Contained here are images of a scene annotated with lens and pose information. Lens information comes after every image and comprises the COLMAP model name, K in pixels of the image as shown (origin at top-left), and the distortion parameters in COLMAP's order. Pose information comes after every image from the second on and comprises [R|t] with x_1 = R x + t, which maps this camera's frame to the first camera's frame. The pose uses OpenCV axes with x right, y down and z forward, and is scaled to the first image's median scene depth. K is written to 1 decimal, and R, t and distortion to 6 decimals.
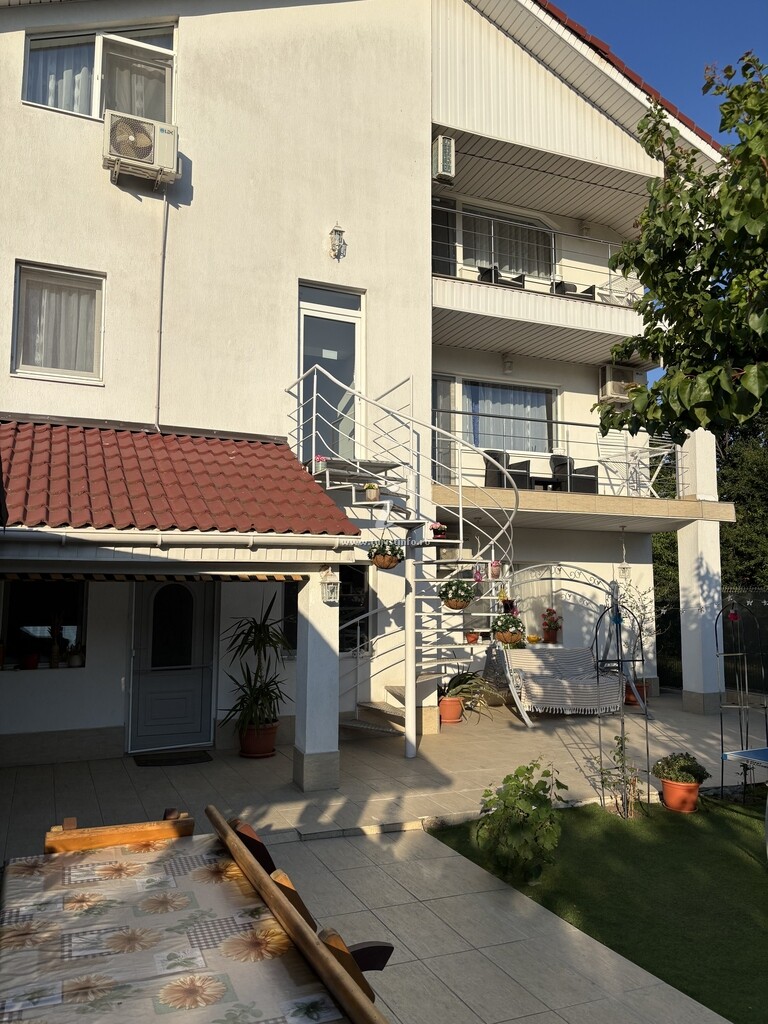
lens RADIAL K [[771.0, 0, 382.1], [0, 771.0, 513.8], [0, 0, 1]] dist [0.055715, -0.069377]
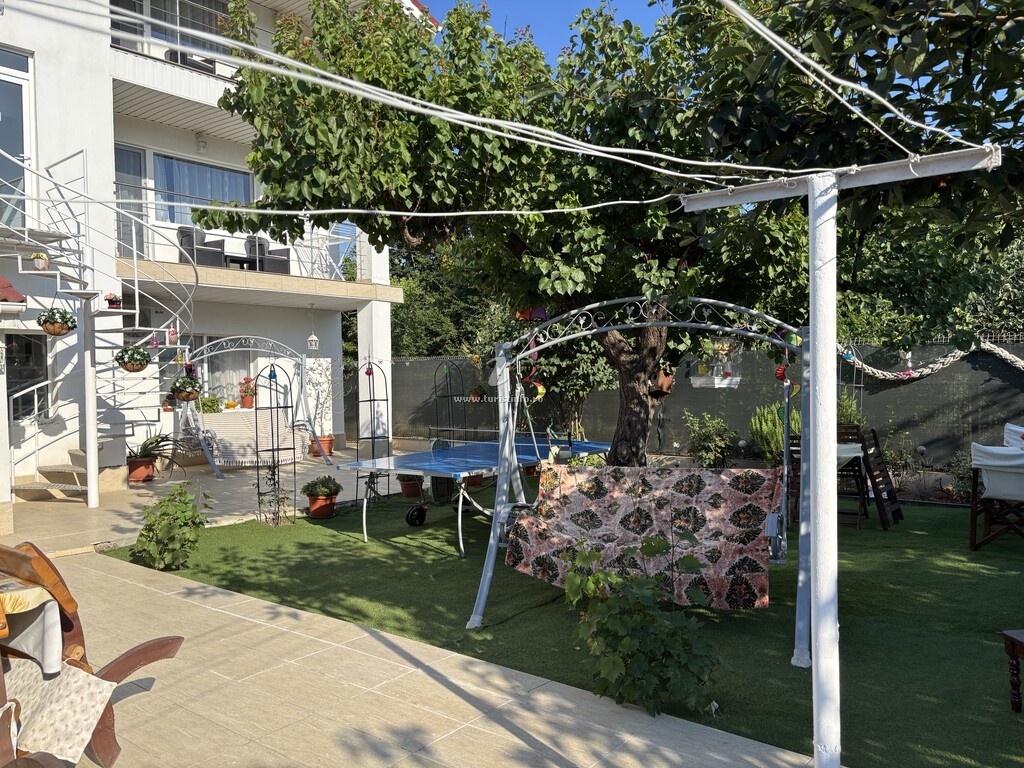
lens RADIAL K [[771.0, 0, 514.6], [0, 771.0, 385.3], [0, 0, 1]] dist [0.055715, -0.069377]
pose [[0.882104, -0.025385, 0.470371, 0.040713], [-0.029304, 0.993655, 0.108582, 0.003431], [-0.470143, -0.109565, 0.875763, -0.184080]]
